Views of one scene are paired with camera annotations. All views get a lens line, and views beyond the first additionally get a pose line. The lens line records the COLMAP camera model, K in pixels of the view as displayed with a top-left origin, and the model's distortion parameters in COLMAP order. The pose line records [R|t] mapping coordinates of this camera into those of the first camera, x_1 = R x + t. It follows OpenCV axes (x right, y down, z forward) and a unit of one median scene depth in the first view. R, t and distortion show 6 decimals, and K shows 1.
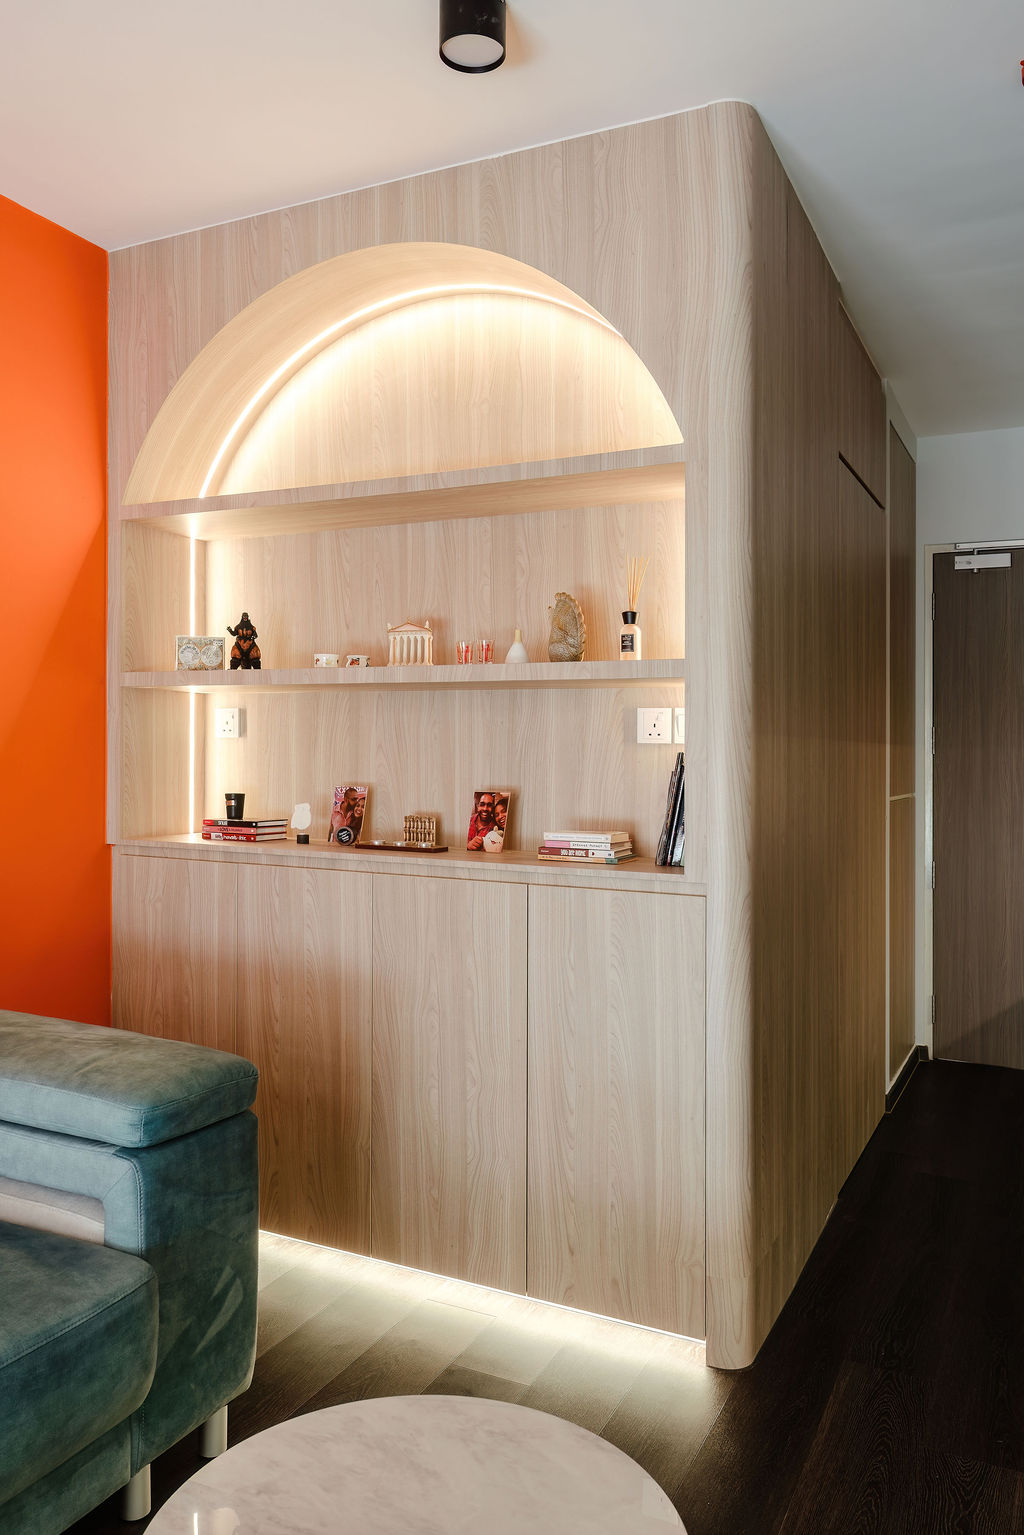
lens RADIAL K [[1158.7, 0, 516.8], [0, 1158.7, 760.6], [0, 0, 1]] dist [0.003259, -0.000397]
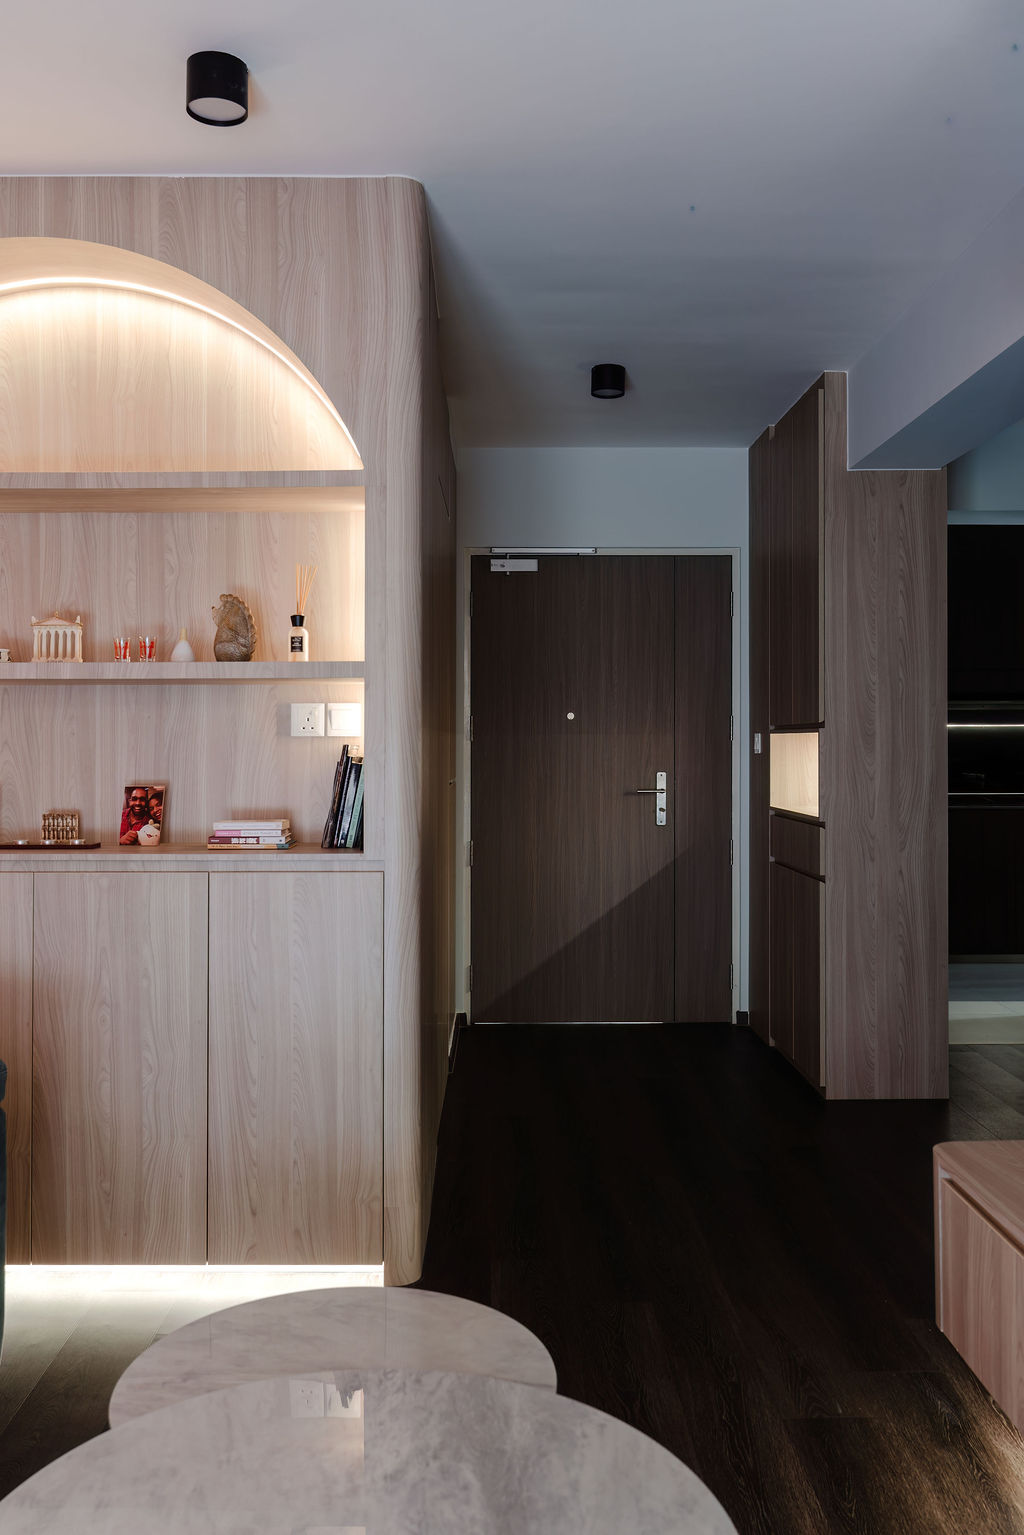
lens RADIAL K [[1309.1, 0, 506.1], [0, 1309.1, 767.6], [0, 0, 1]] dist [0.002210, 0.002102]
pose [[0.892236, -0.024829, 0.450886, -0.261294], [0.018070, 0.999651, 0.019290, -0.005626], [-0.451207, -0.009064, 0.892373, -0.167079]]
